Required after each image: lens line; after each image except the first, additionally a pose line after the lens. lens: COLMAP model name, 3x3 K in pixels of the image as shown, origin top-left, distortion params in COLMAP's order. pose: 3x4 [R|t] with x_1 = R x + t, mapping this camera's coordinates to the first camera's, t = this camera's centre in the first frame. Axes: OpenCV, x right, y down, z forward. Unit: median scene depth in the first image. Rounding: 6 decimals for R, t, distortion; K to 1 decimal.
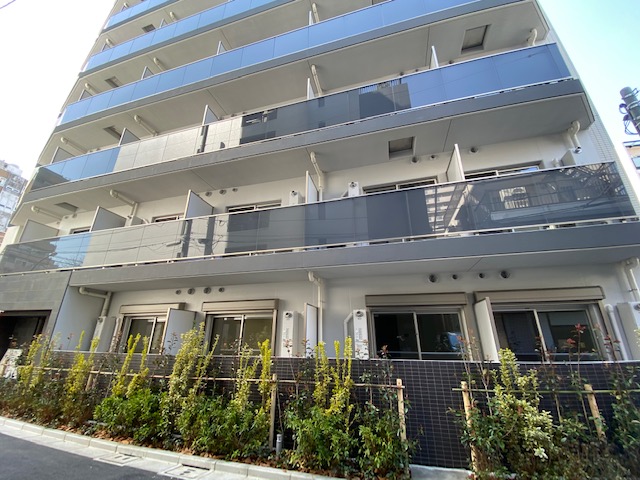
lens RADIAL K [[244.2, 0, 322.1], [0, 244.2, 257.8], [0, 0, 1]] dist [-0.000358, -0.009941]
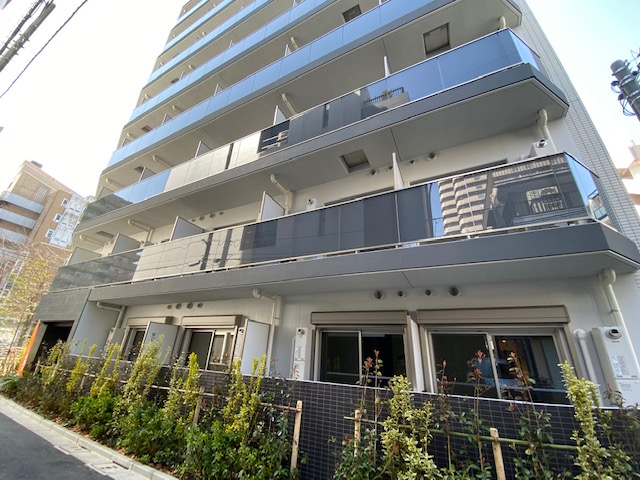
lens RADIAL K [[249.3, 0, 321.2], [0, 249.3, 256.4], [0, 0, 1]] dist [0.001731, -0.011458]
pose [[0.979775, -0.028752, -0.198024, 0.408909], [0.015775, 0.997642, -0.066800, -0.004209], [0.199477, 0.062325, 0.977918, 0.012973]]
